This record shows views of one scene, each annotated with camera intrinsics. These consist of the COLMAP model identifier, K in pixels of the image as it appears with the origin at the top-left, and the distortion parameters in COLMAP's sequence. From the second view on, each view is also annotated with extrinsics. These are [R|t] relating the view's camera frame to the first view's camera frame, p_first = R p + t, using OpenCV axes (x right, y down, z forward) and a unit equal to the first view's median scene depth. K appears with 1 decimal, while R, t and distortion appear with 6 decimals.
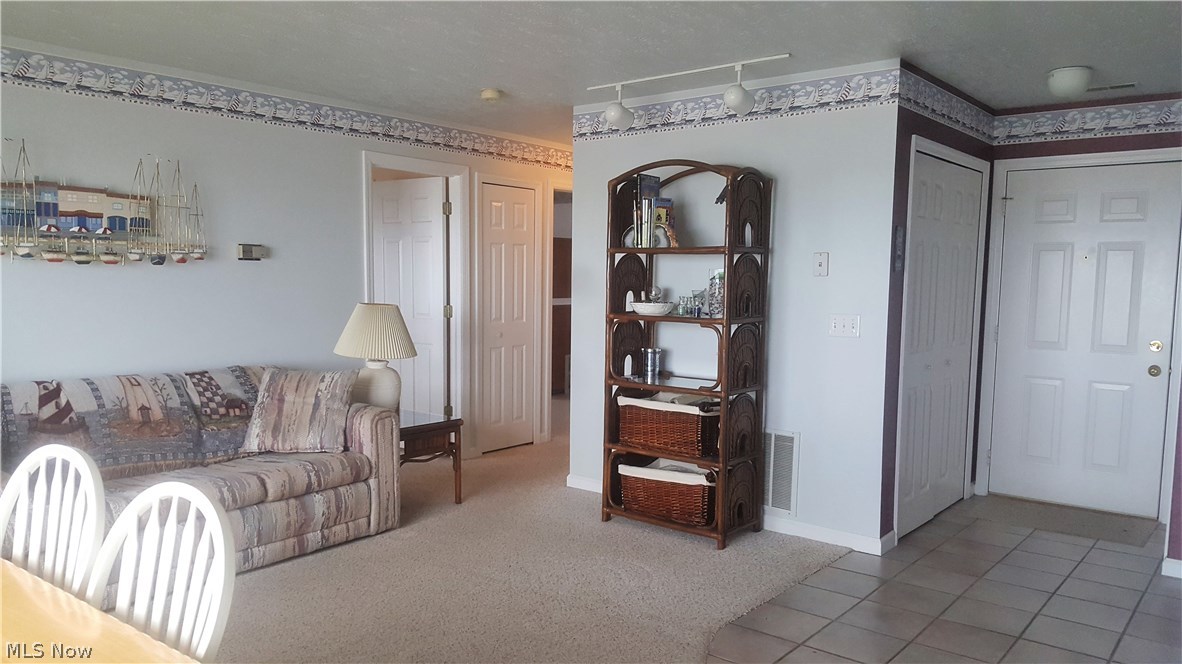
lens RADIAL K [[851.4, 0, 591.2], [0, 851.4, 360.2], [0, 0, 1]] dist [0.116428, -0.211127]
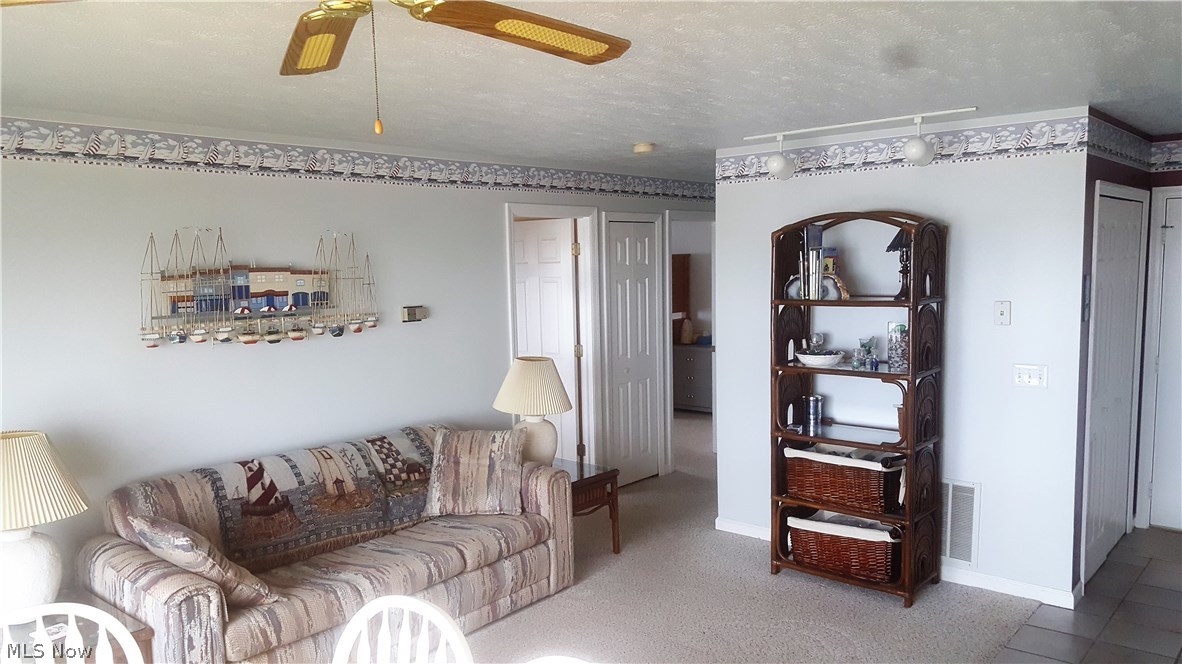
lens RADIAL K [[851.4, 0, 591.2], [0, 851.4, 360.2], [0, 0, 1]] dist [0.116428, -0.211127]
pose [[0.998304, -0.031163, -0.049165, -0.150779], [0.031834, 0.999409, 0.012934, -0.084897], [0.048733, -0.014477, 0.998707, -0.002642]]
